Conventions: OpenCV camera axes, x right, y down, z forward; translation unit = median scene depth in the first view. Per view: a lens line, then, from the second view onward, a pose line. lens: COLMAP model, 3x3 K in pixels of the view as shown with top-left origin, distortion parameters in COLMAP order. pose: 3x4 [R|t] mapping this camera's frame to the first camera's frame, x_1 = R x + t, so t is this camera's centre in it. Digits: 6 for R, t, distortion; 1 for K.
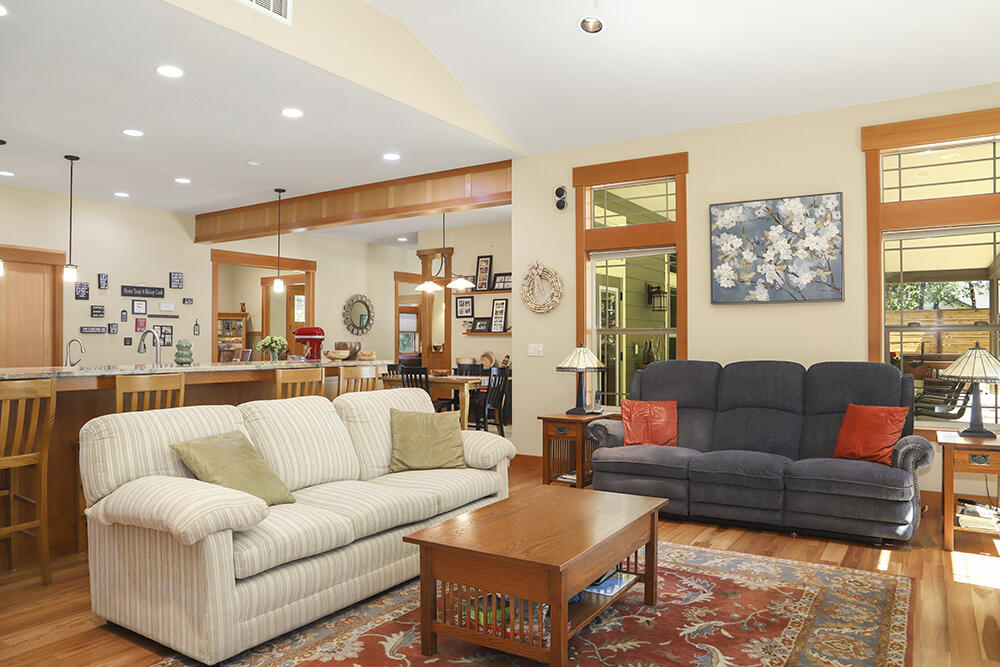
lens RADIAL K [[696.0, 0, 495.2], [0, 696.0, 337.9], [0, 0, 1]] dist [-0.116459, 0.081565]
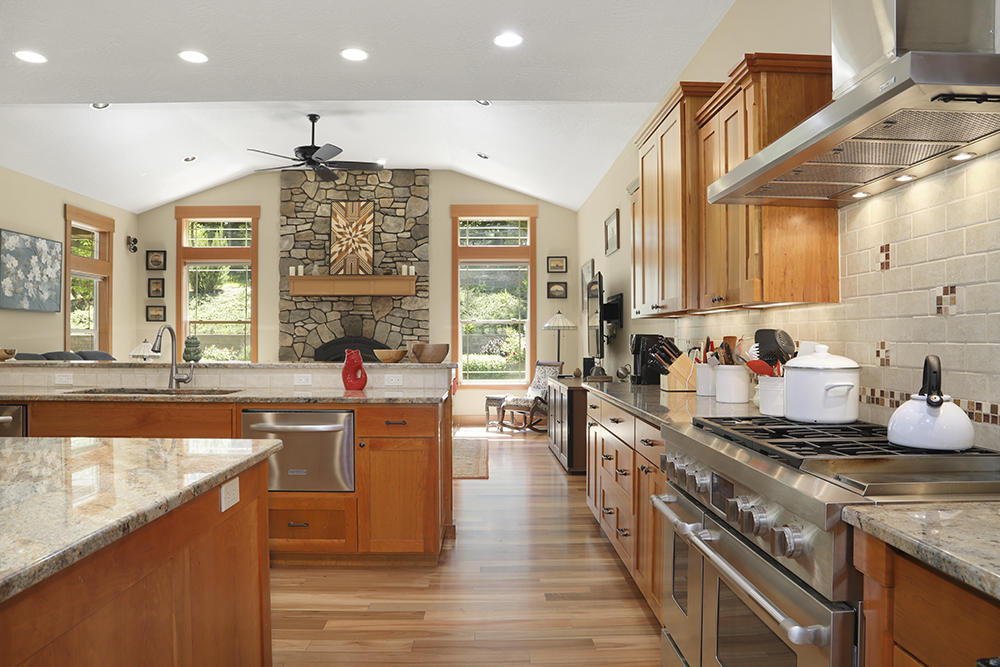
lens RADIAL K [[696.0, 0, 477.5], [0, 696.0, 343.7], [0, 0, 1]] dist [-0.116459, 0.081565]
pose [[-0.545600, -0.006231, 0.838023, -0.665599], [-0.005417, 0.999978, 0.003909, 0.002882], [-0.838029, -0.002406, -0.545621, 0.529638]]
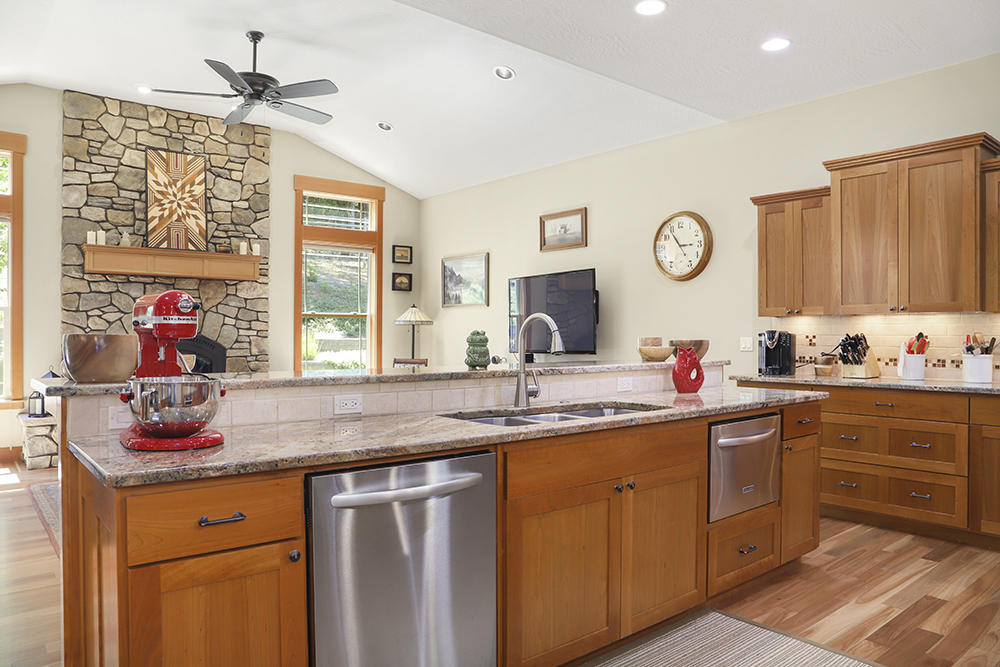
lens RADIAL K [[696.0, 0, 498.8], [0, 696.0, 344.3], [0, 0, 1]] dist [-0.116459, 0.081565]
pose [[-0.956808, -0.005720, 0.290666, -0.298720], [-0.003514, 0.999961, 0.008109, 0.004845], [-0.290701, 0.006737, -0.956790, 0.736281]]
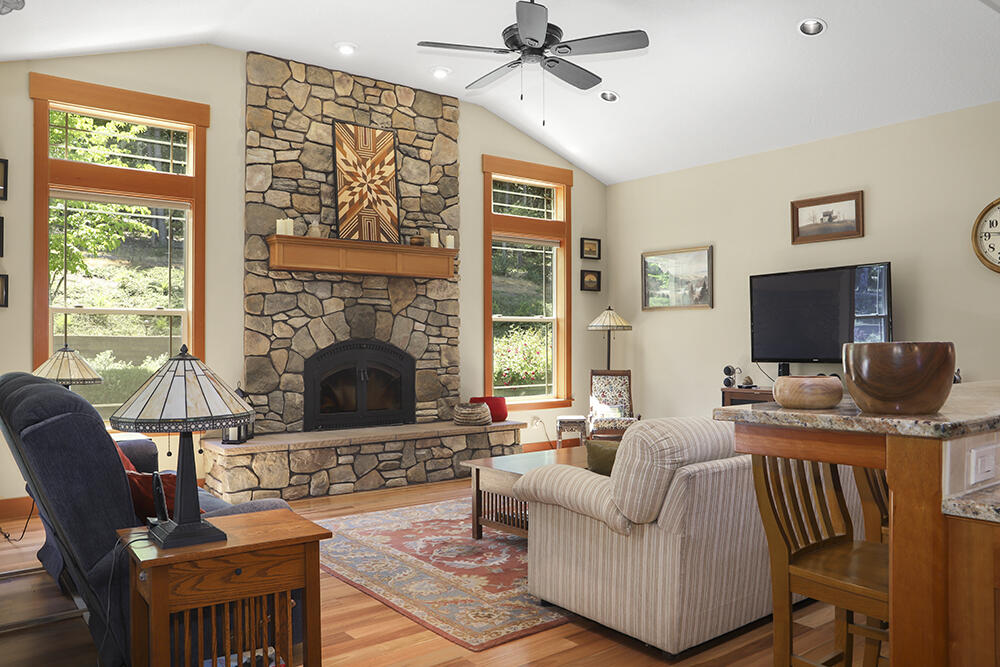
lens RADIAL K [[759.7, 0, 500.1], [0, 759.7, 349.8], [0, 0, 1]] dist [-0.092160, 0.072184]
pose [[-0.946536, -0.000166, 0.322599, -0.093719], [0.001664, 0.999984, 0.005399, 0.004212], [-0.322595, 0.005647, -0.946520, 0.744743]]
